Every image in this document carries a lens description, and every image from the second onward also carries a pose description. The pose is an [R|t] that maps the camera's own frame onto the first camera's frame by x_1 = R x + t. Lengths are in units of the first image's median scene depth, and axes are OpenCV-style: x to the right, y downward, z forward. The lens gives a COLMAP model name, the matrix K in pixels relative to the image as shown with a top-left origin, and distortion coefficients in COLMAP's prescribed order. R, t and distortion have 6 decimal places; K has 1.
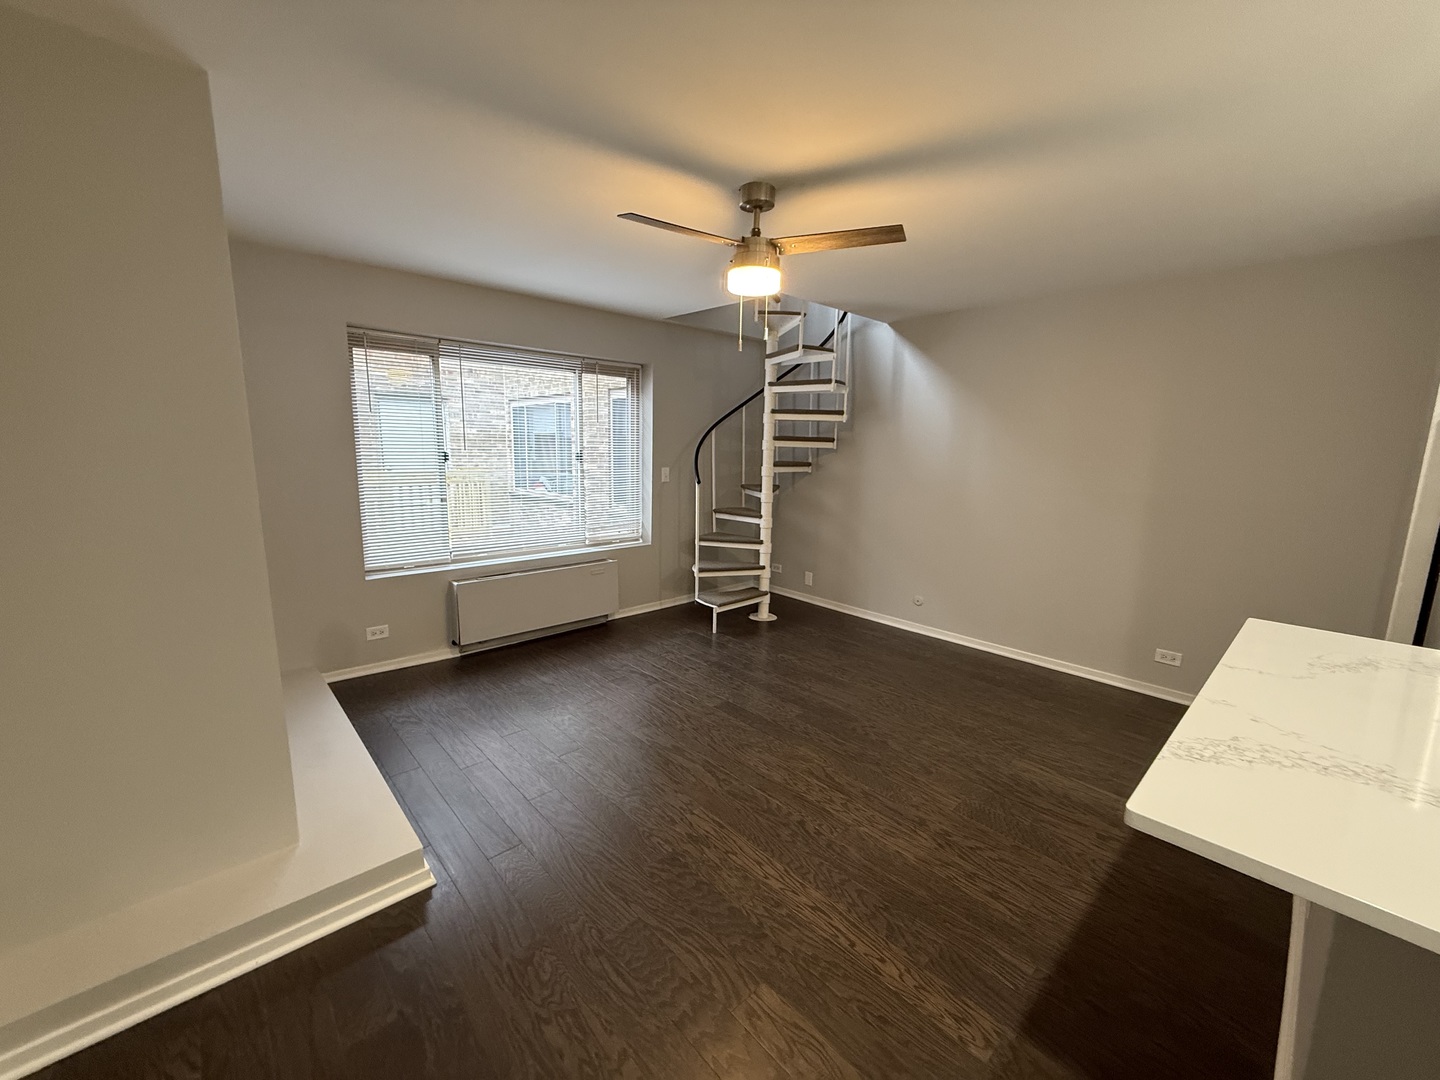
lens RADIAL K [[572.2, 0, 719.4], [0, 572.2, 537.1], [0, 0, 1]] dist [-0.001395, -0.000092]
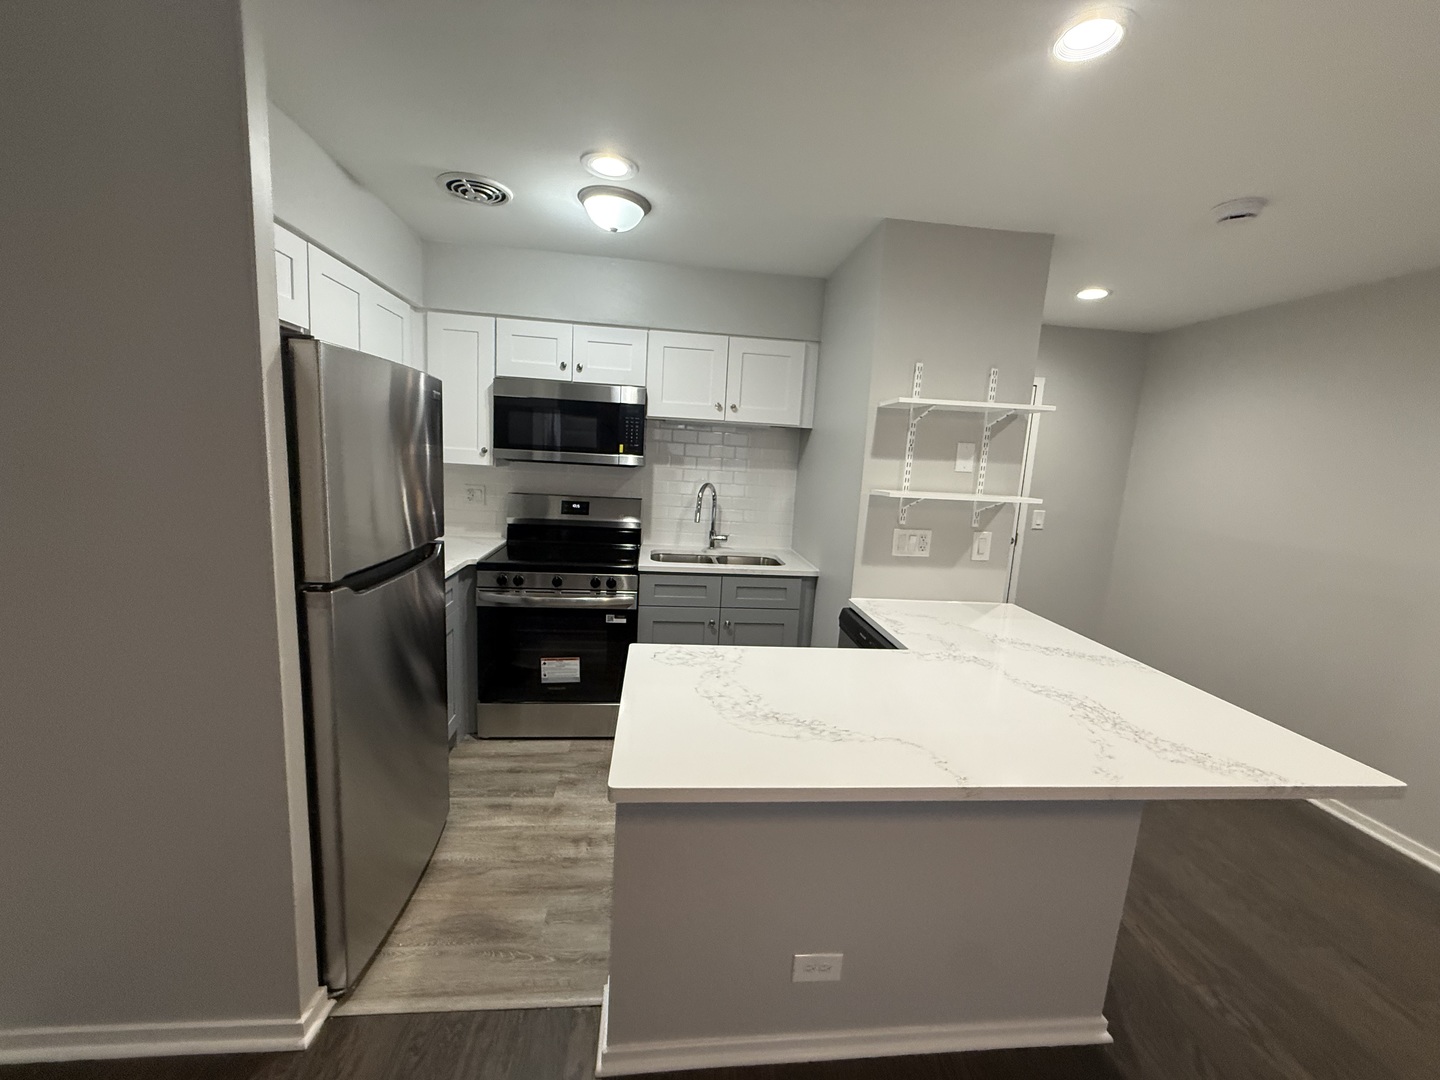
lens RADIAL K [[572.0, 0, 720.0], [0, 572.0, 540.0], [0, 0, 1]] dist [-0.000047, -0.000093]
pose [[-0.801804, -0.152548, 0.577789, 0.257640], [0.024819, 0.957534, 0.287250, -0.088696], [-0.597072, 0.244658, -0.763968, 0.549274]]
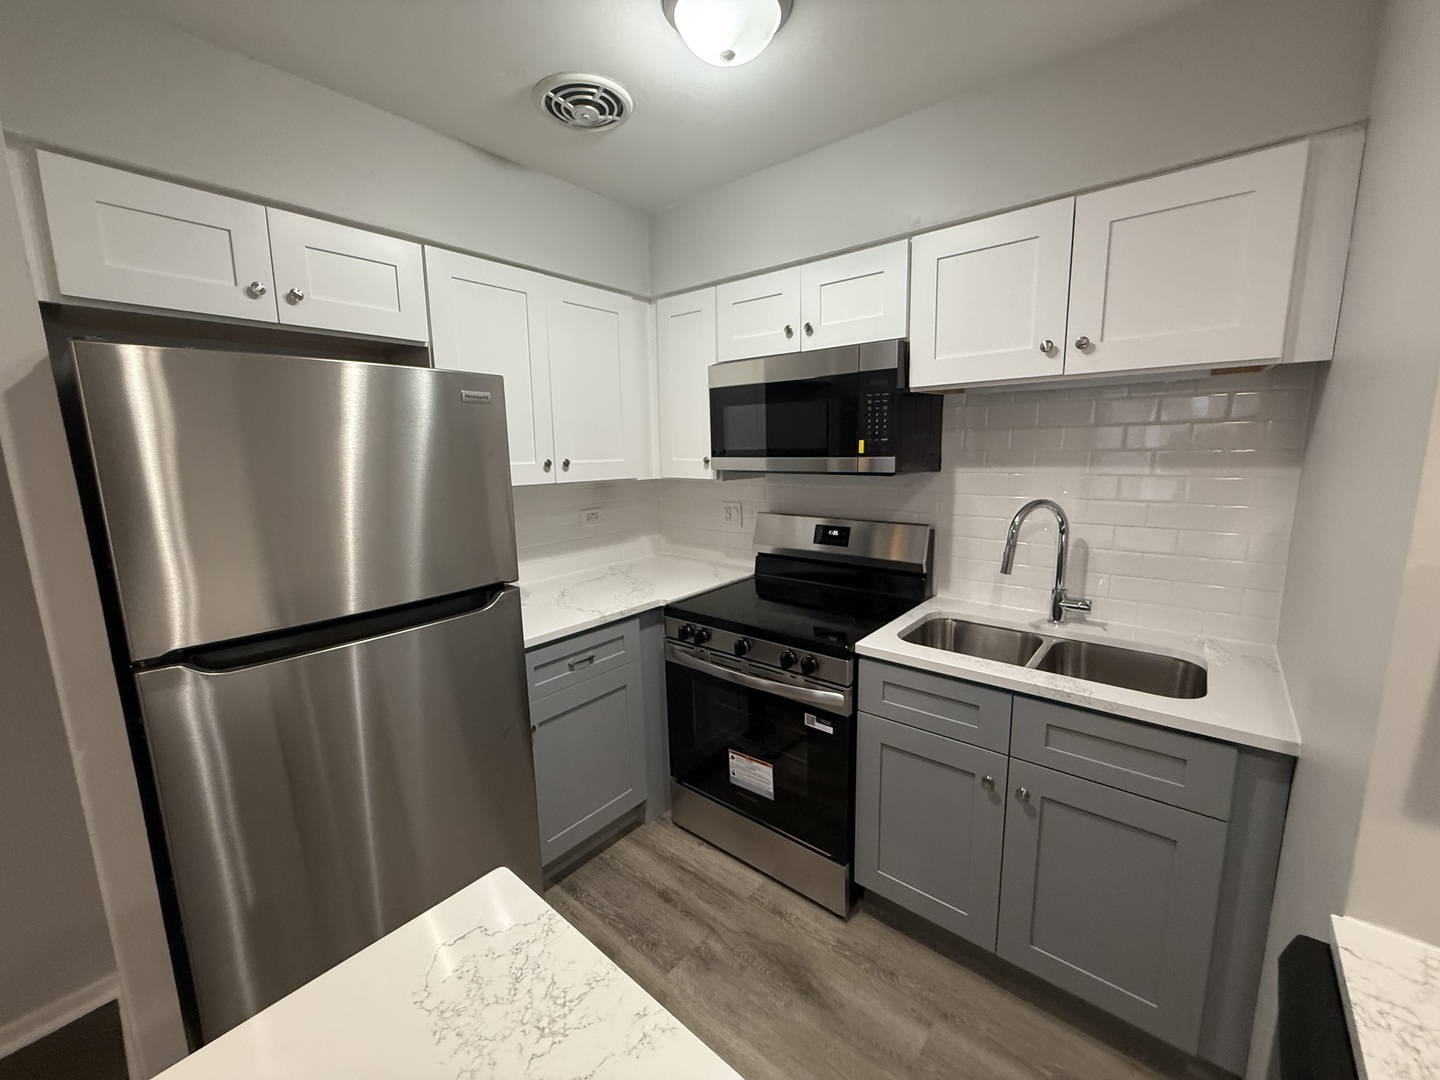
lens RADIAL K [[572.2, 0, 719.4], [0, 572.2, 537.1], [0, 0, 1]] dist [-0.001395, -0.000092]
pose [[-0.121442, -0.174769, 0.977091, 0.345026], [0.174804, 0.965227, 0.194373, -0.039929], [-0.977085, 0.194405, -0.086669, 0.249044]]
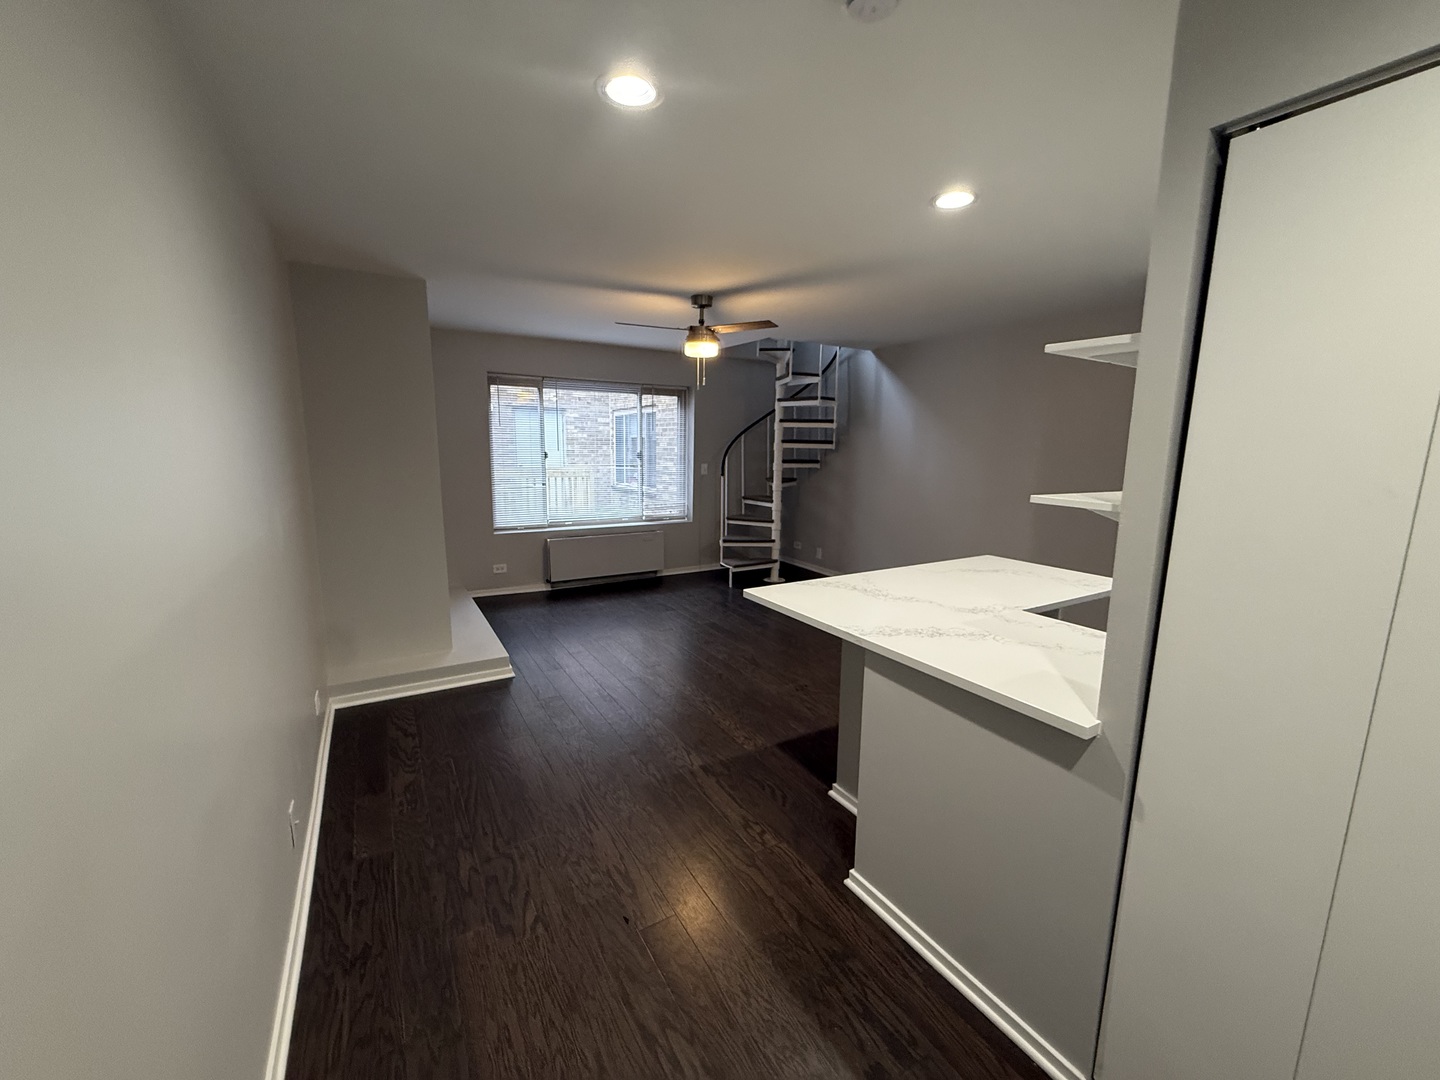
lens RADIAL K [[572.2, 0, 719.4], [0, 572.2, 537.1], [0, 0, 1]] dist [-0.001395, -0.000092]
pose [[0.979009, 0.028815, -0.201772, 0.224187], [-0.029210, 0.999573, 0.001021, 0.048186], [0.201715, 0.004894, 0.979432, -0.303415]]
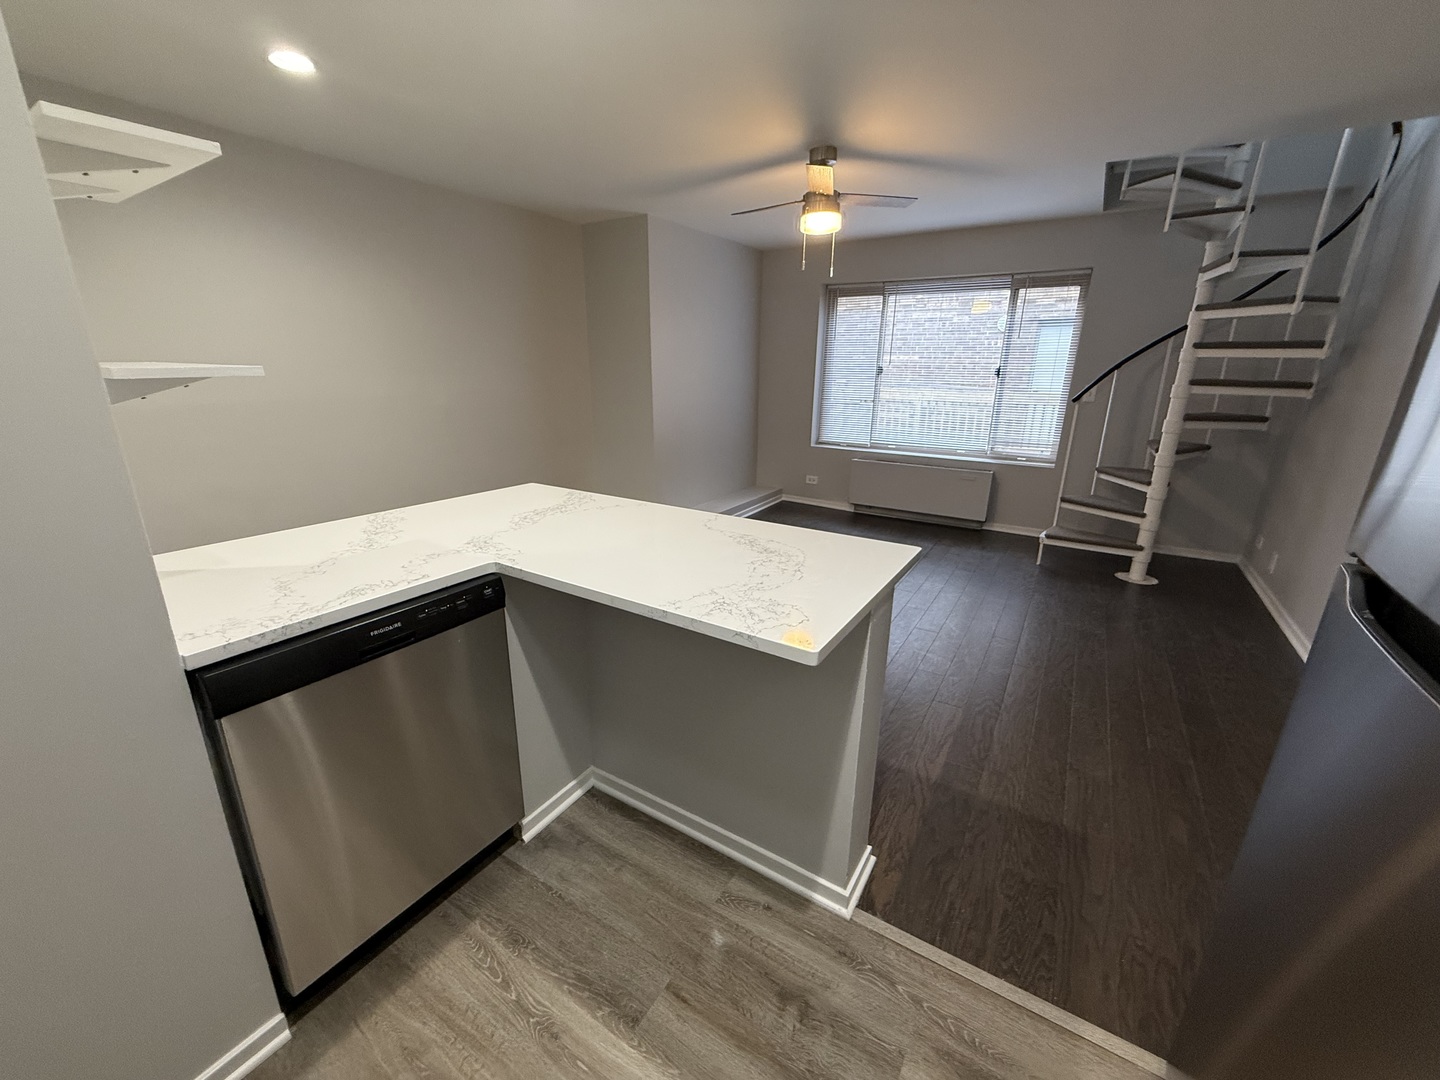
lens RADIAL K [[572.2, 0, 719.4], [0, 572.2, 537.1], [0, 0, 1]] dist [-0.001395, -0.000092]
pose [[0.262928, 0.264189, -0.927940, 0.686029], [-0.160185, 0.960385, 0.228038, -0.005025], [0.951425, 0.088685, 0.294832, 0.216129]]
